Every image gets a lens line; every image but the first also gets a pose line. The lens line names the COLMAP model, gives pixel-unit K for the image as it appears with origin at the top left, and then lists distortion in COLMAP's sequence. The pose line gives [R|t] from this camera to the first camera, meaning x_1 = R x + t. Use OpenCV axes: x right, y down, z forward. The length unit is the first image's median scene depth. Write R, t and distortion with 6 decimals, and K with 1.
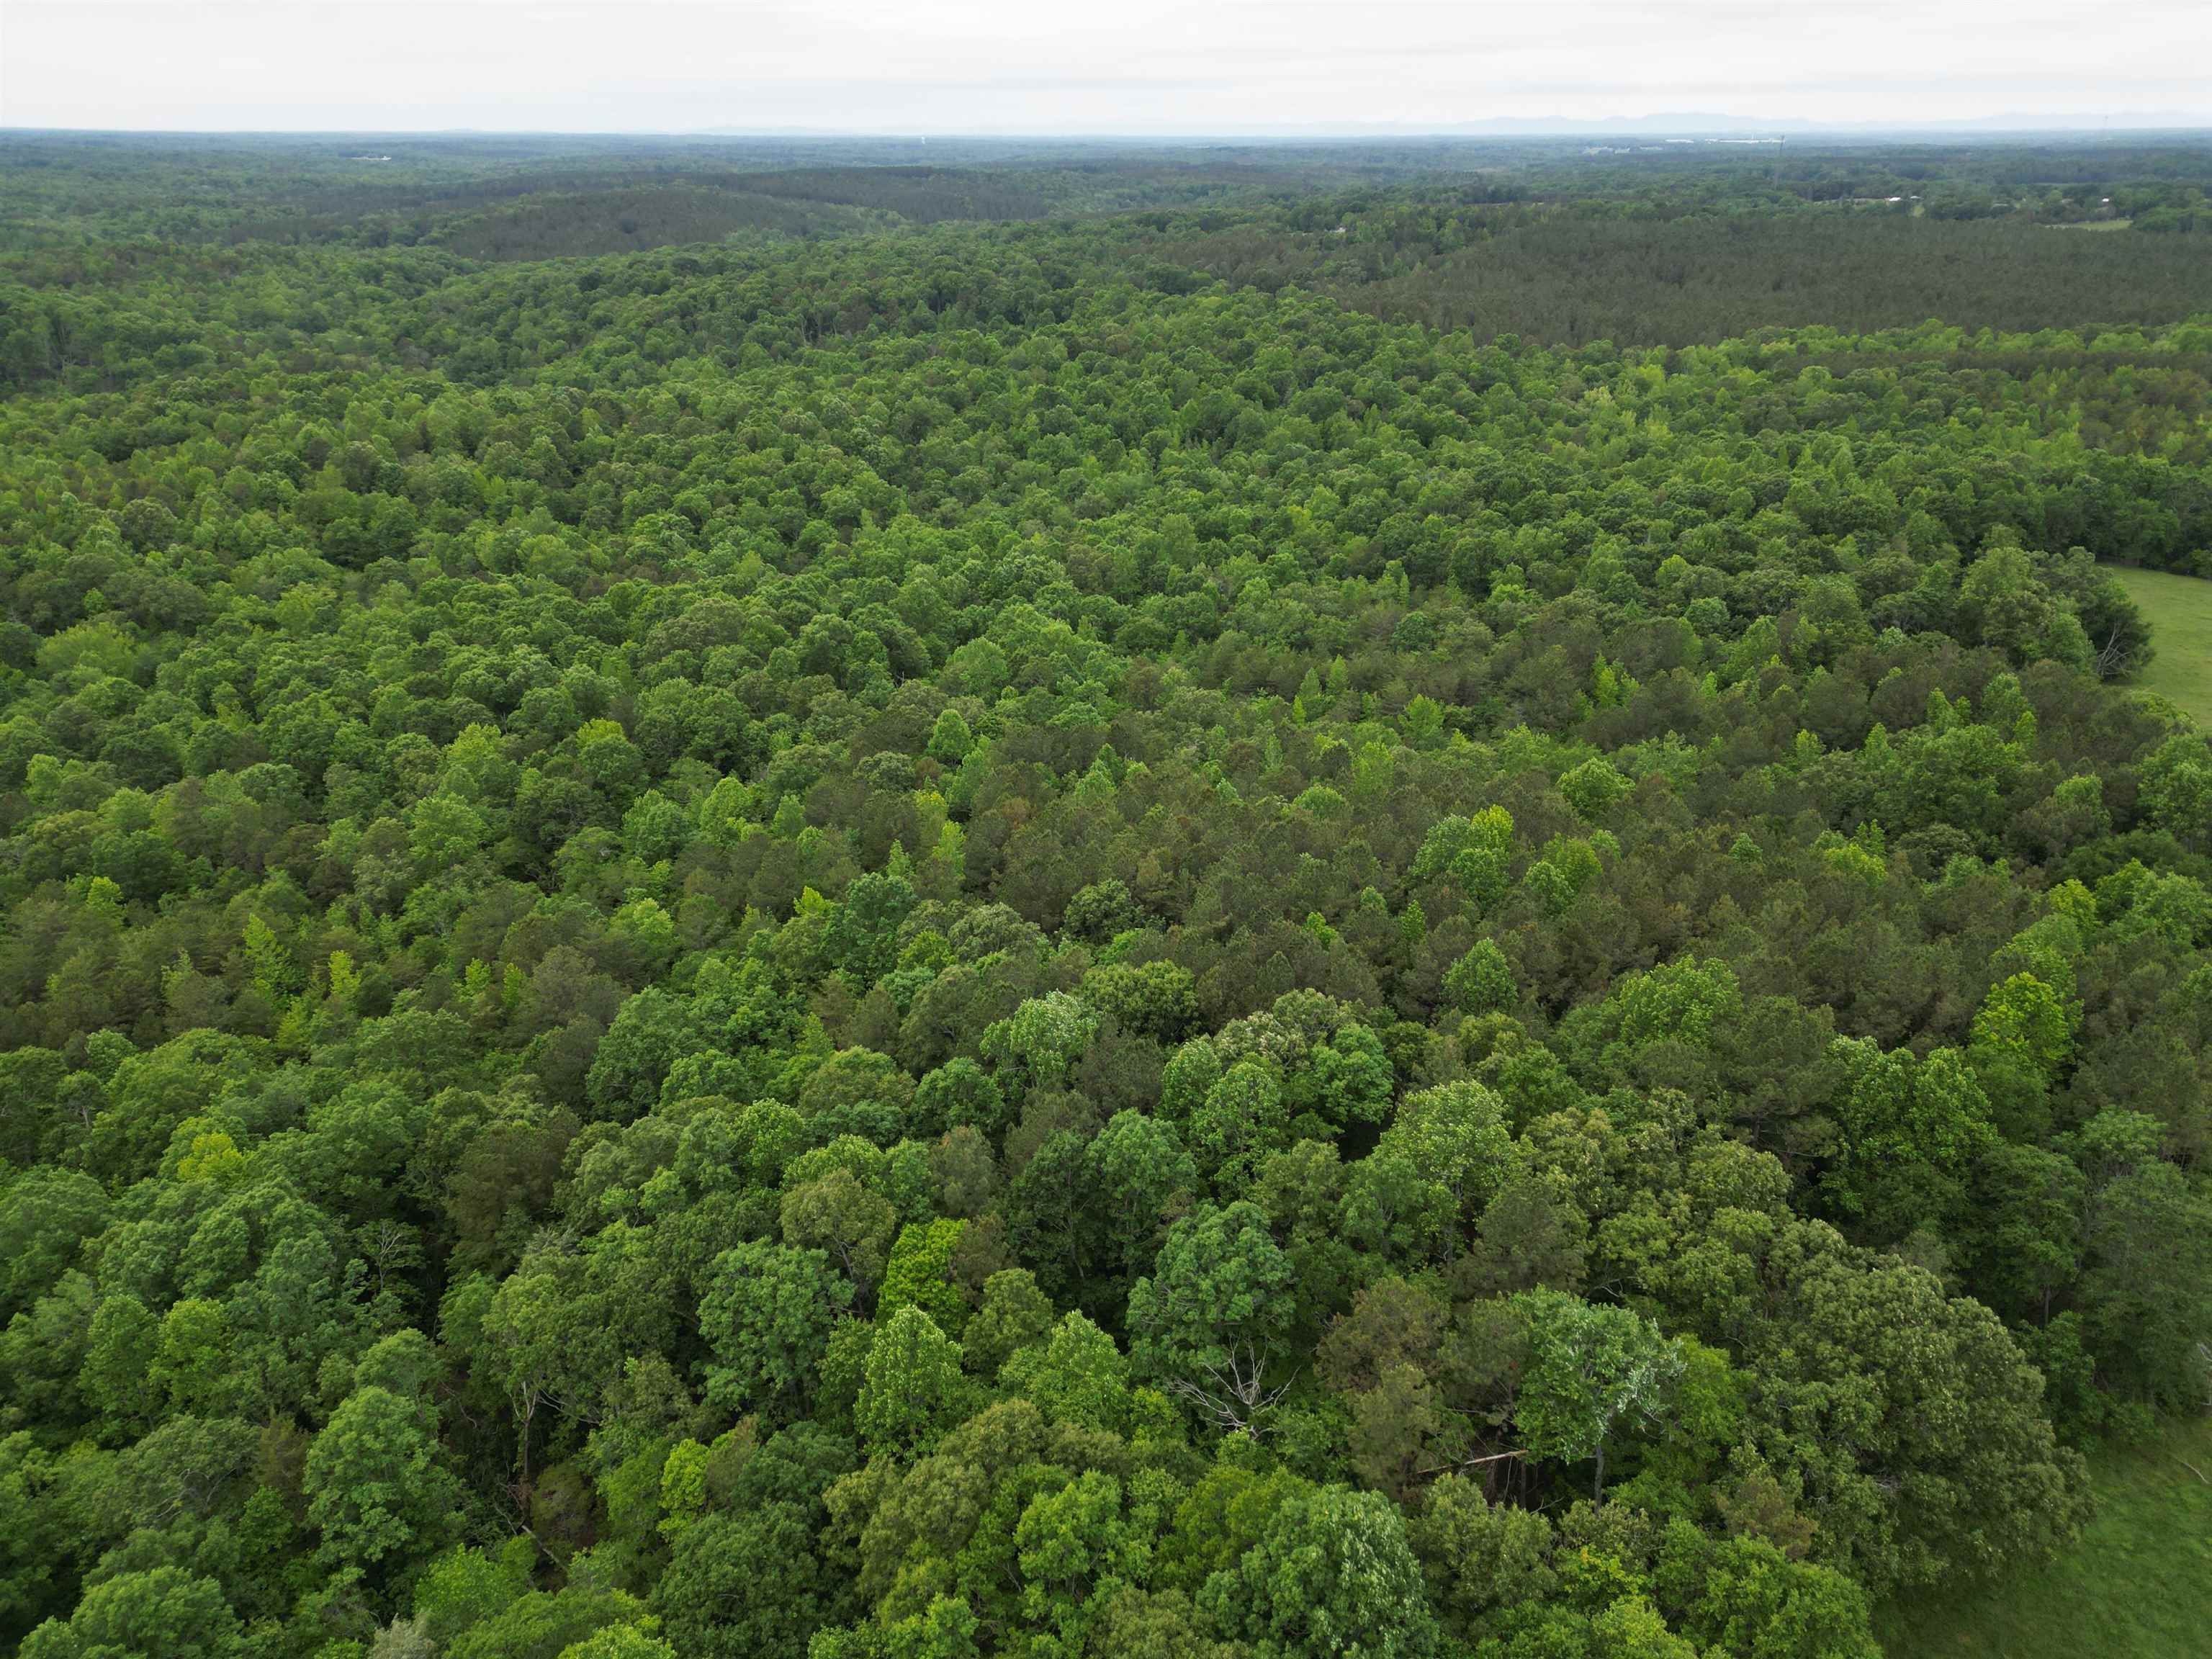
lens RADIAL K [[1541.6, 0, 1106.0], [0, 1541.6, 829.5], [0, 0, 1]] dist [0.076907, -0.066573]
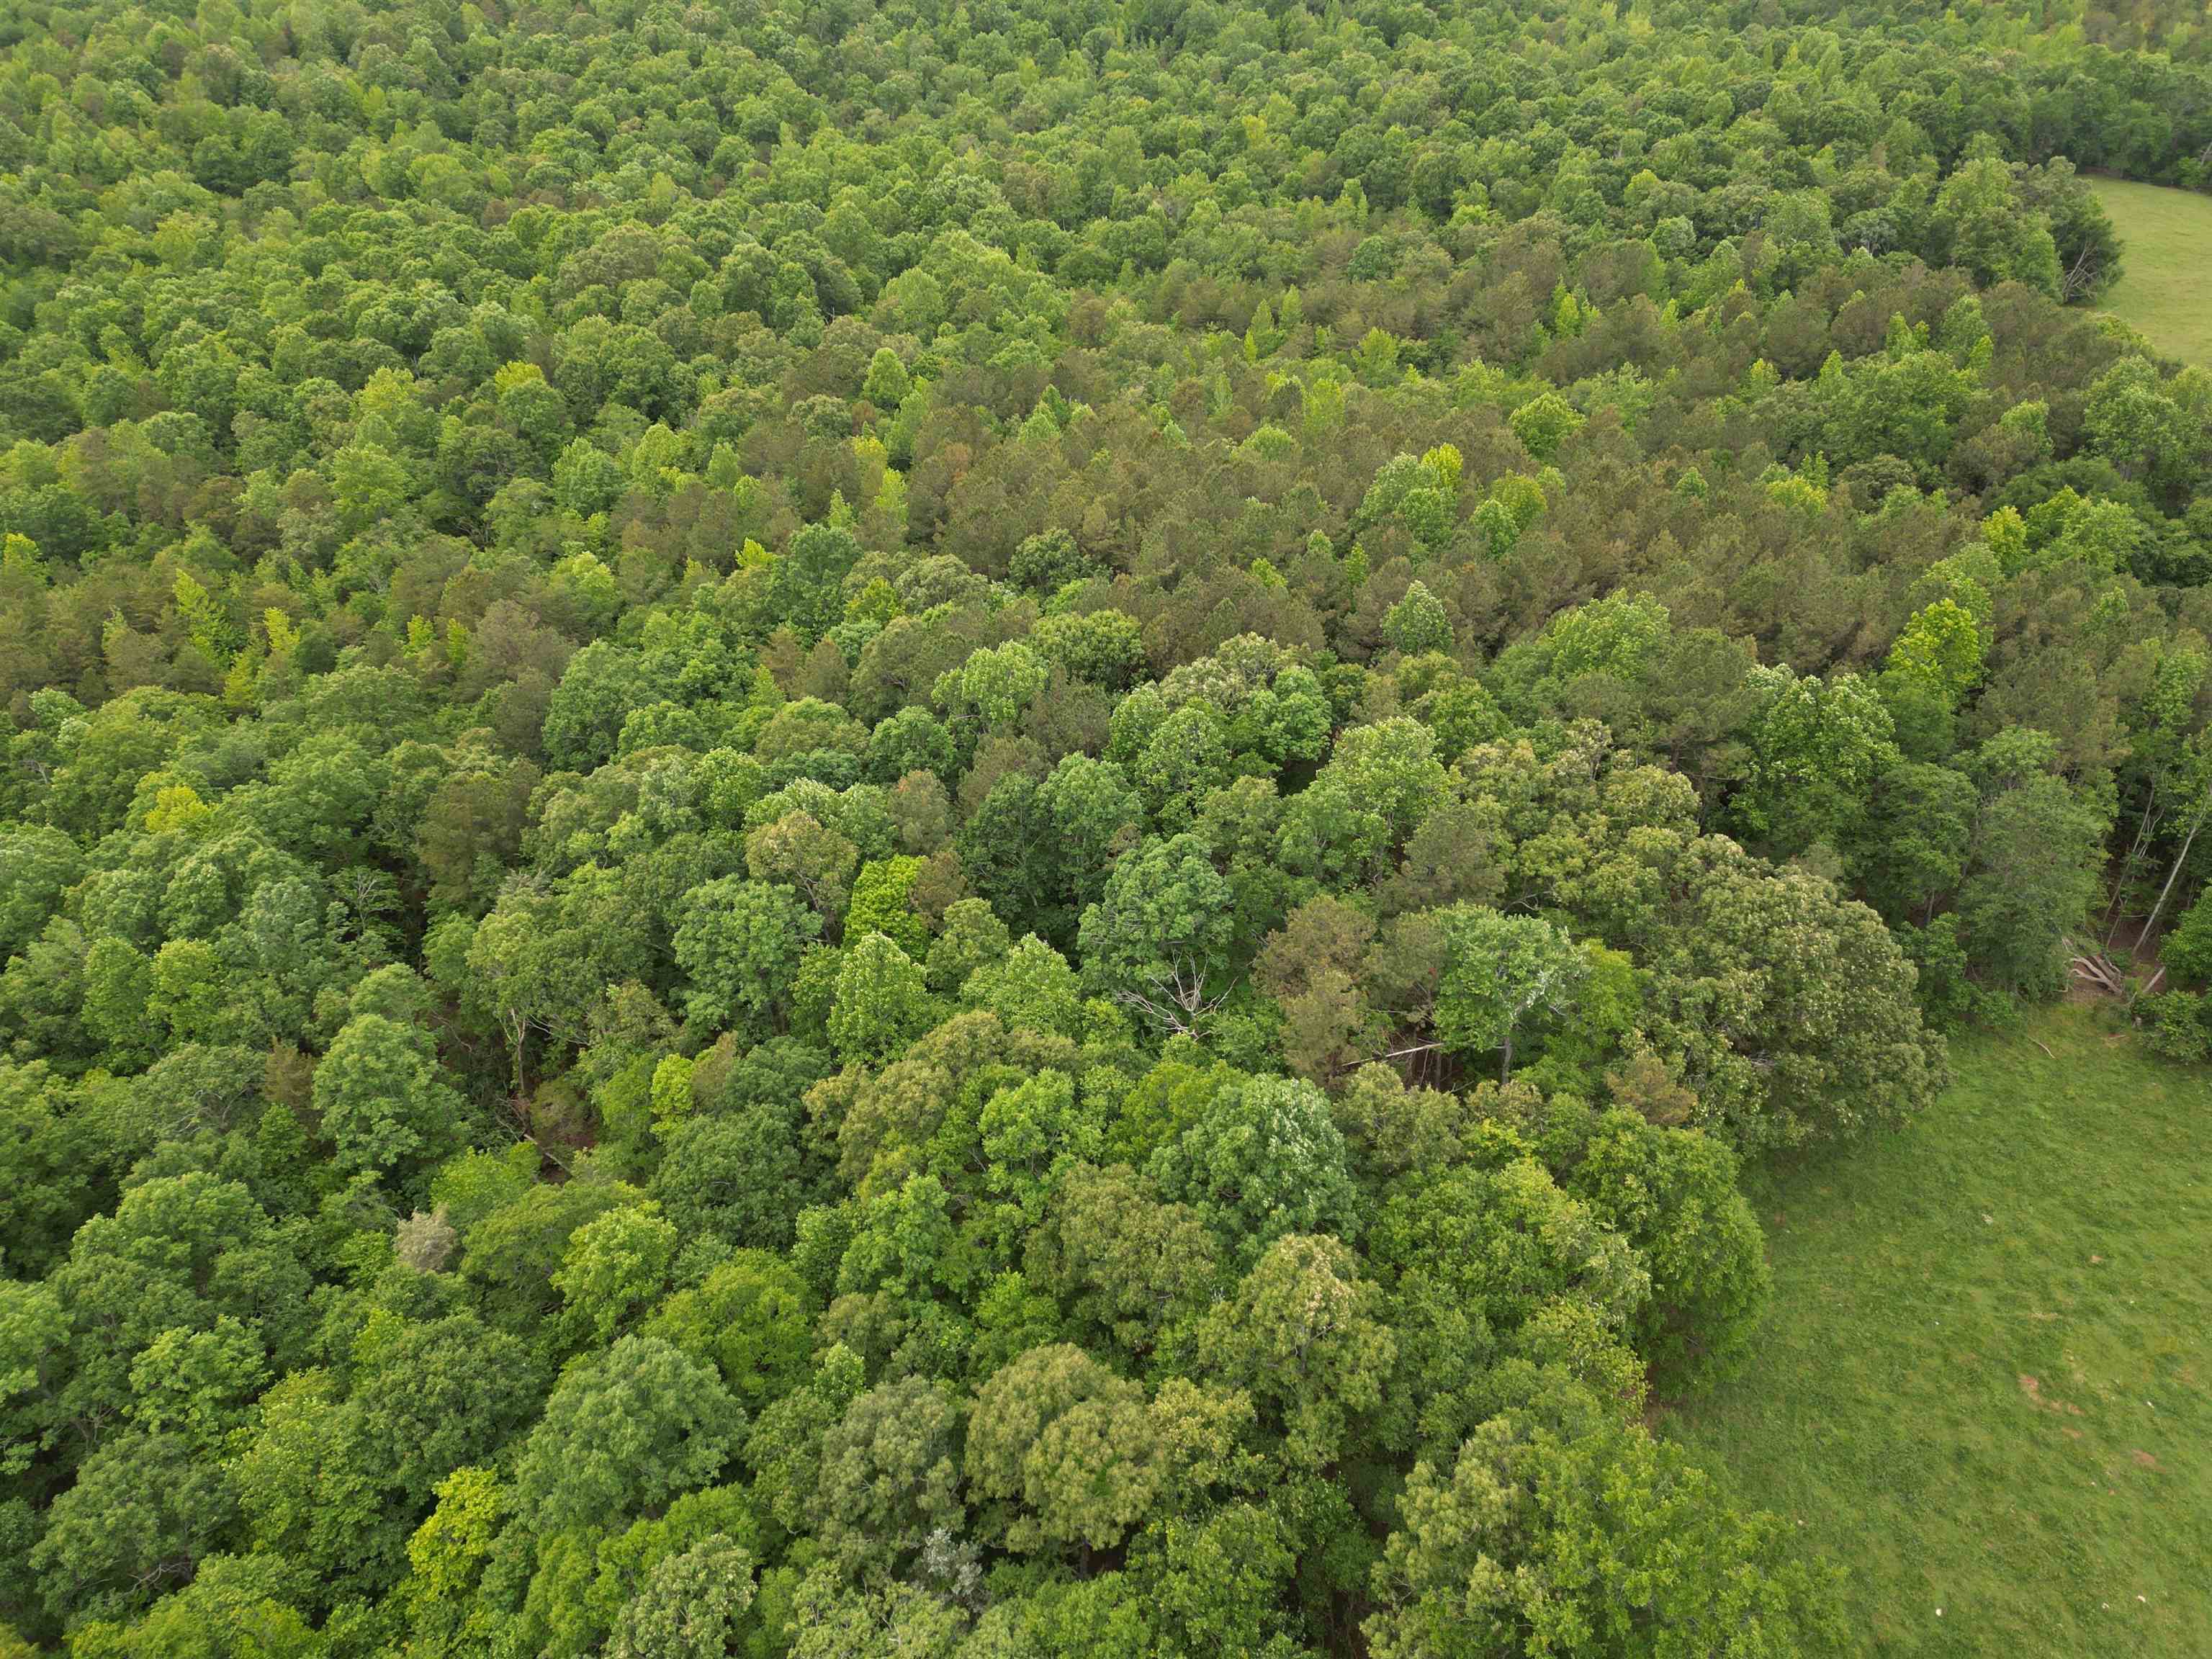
lens RADIAL K [[1541.6, 0, 1106.0], [0, 1541.6, 829.5], [0, 0, 1]] dist [0.076907, -0.066573]
pose [[0.999377, -0.019536, 0.029382, 0.001080], [0.012632, 0.975634, 0.219039, 0.002705], [-0.032945, -0.218532, 0.975274, -0.007613]]
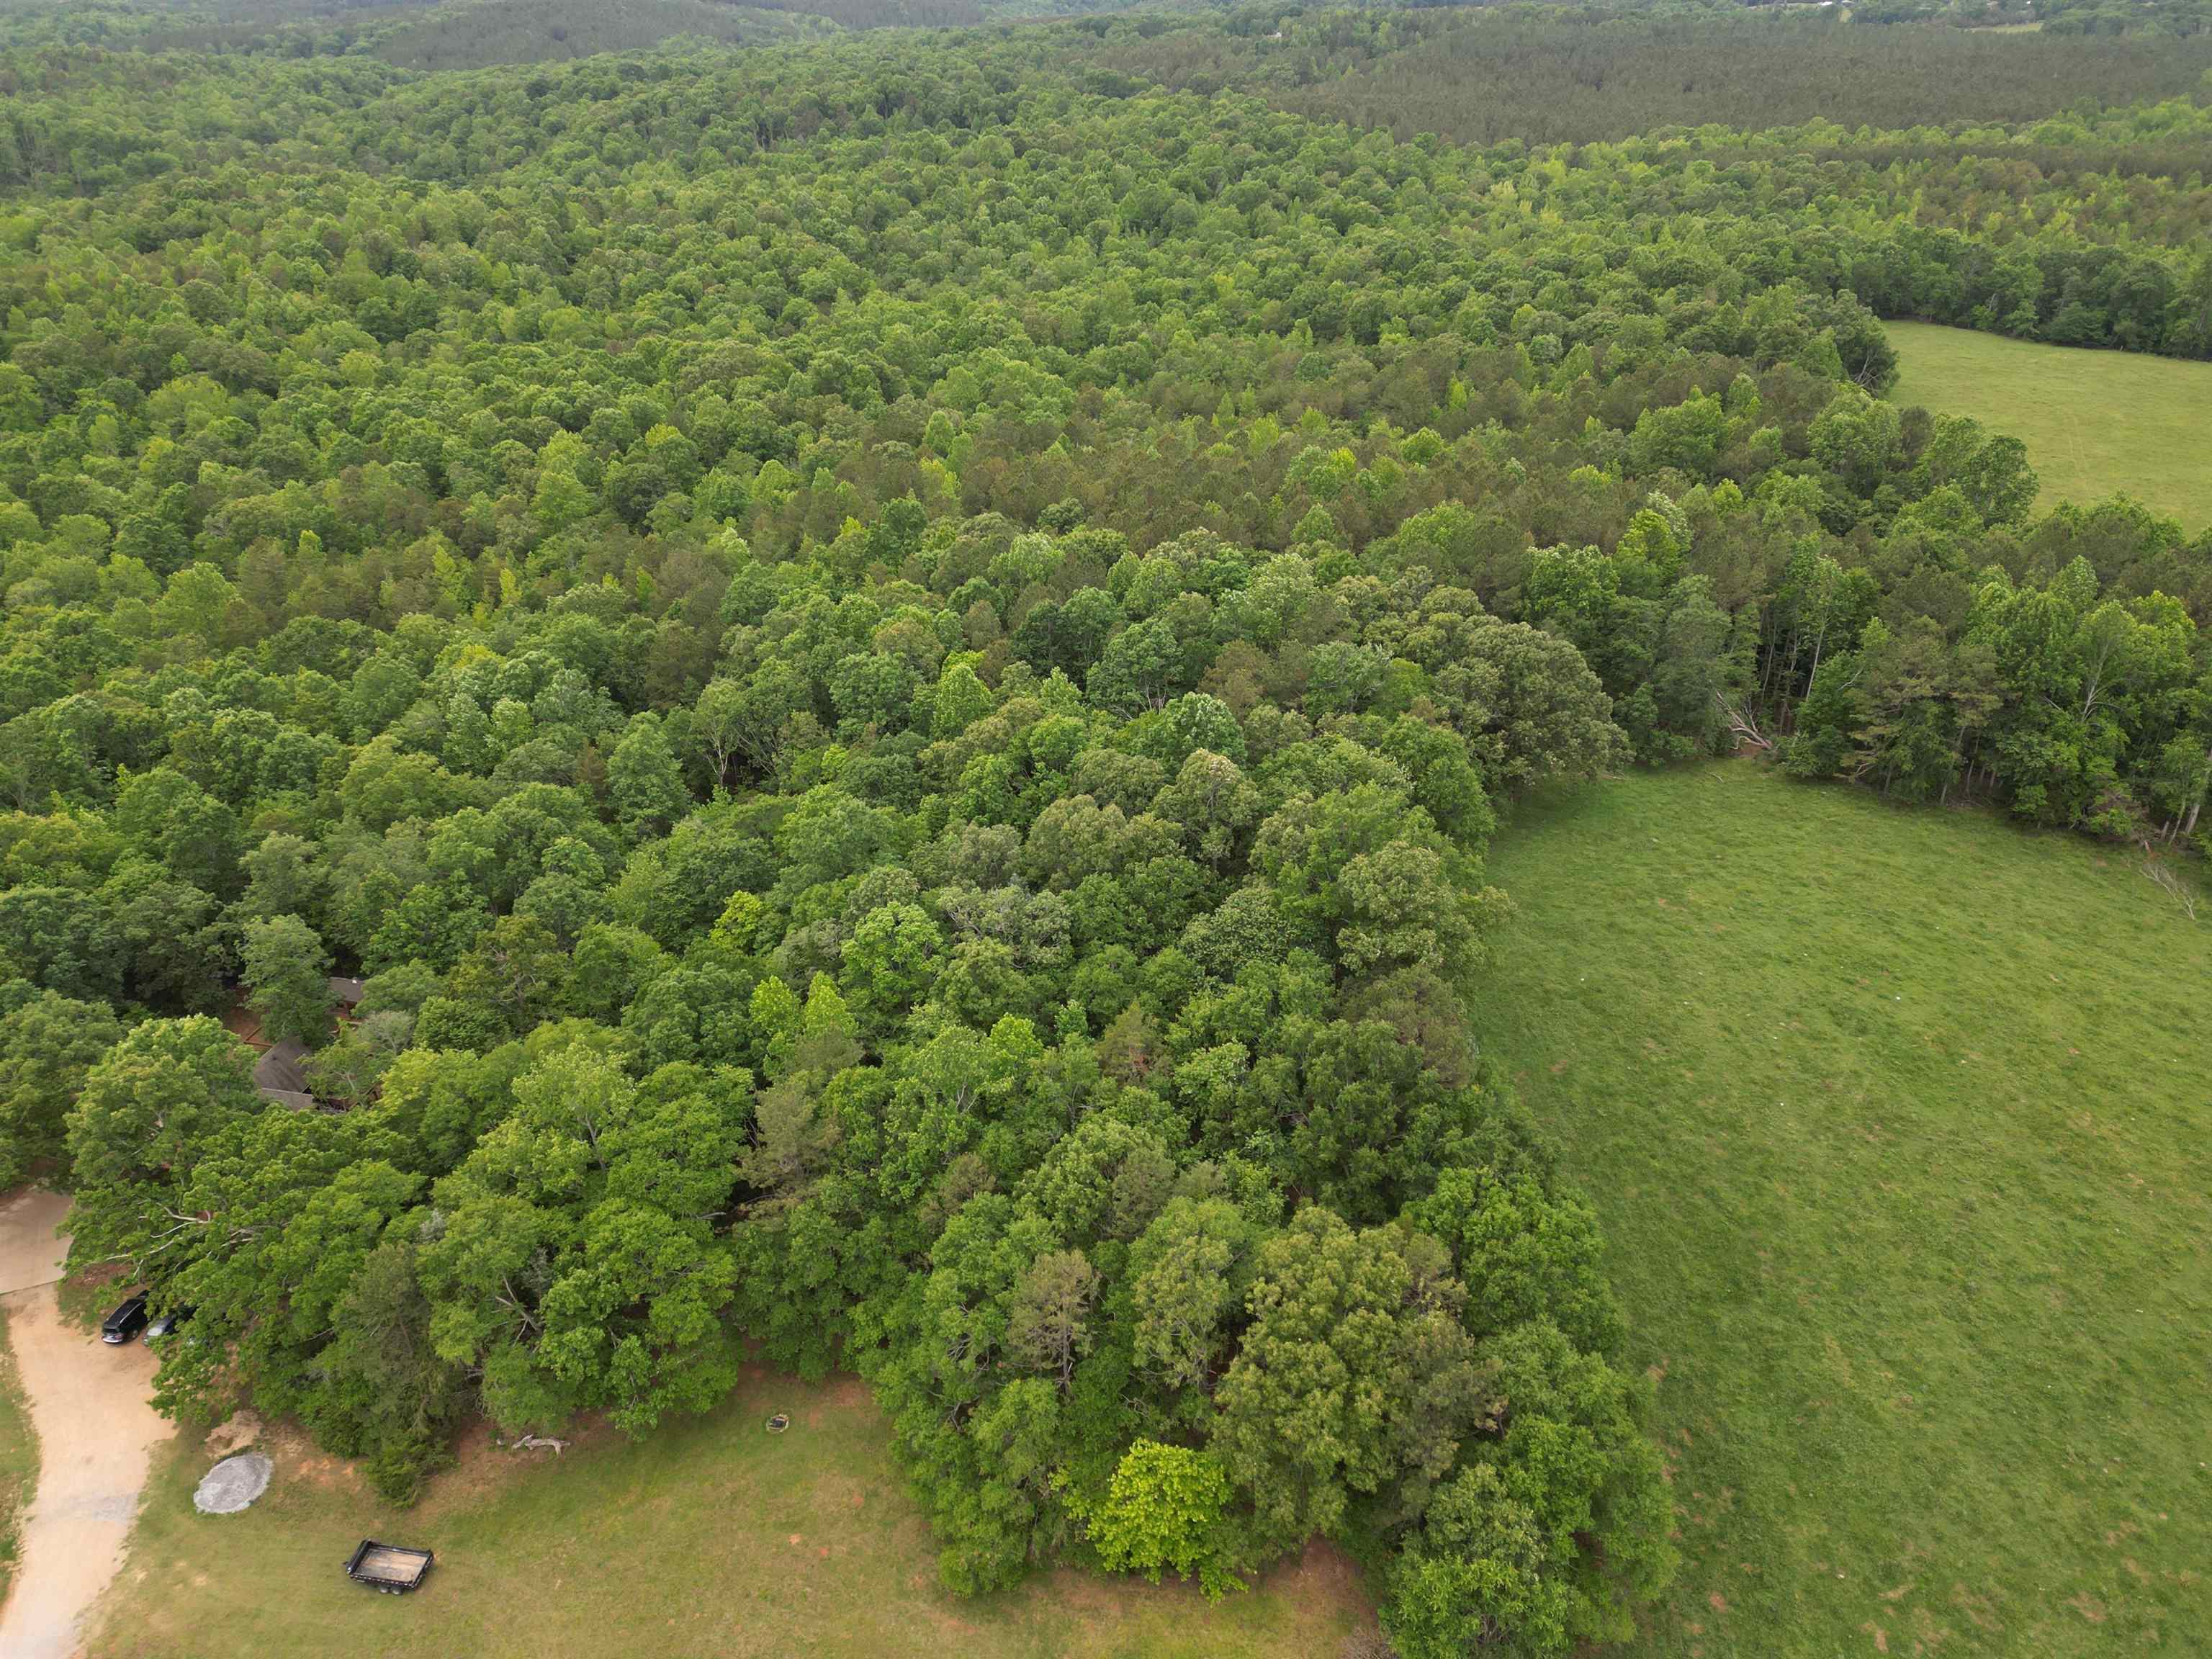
lens RADIAL K [[1541.6, 0, 1106.0], [0, 1541.6, 829.5], [0, 0, 1]] dist [0.076907, -0.066573]
pose [[0.999349, -0.018809, 0.030785, -0.007278], [0.015658, 0.994907, 0.099578, 0.112254], [-0.032502, -0.099032, 0.994553, -0.253662]]
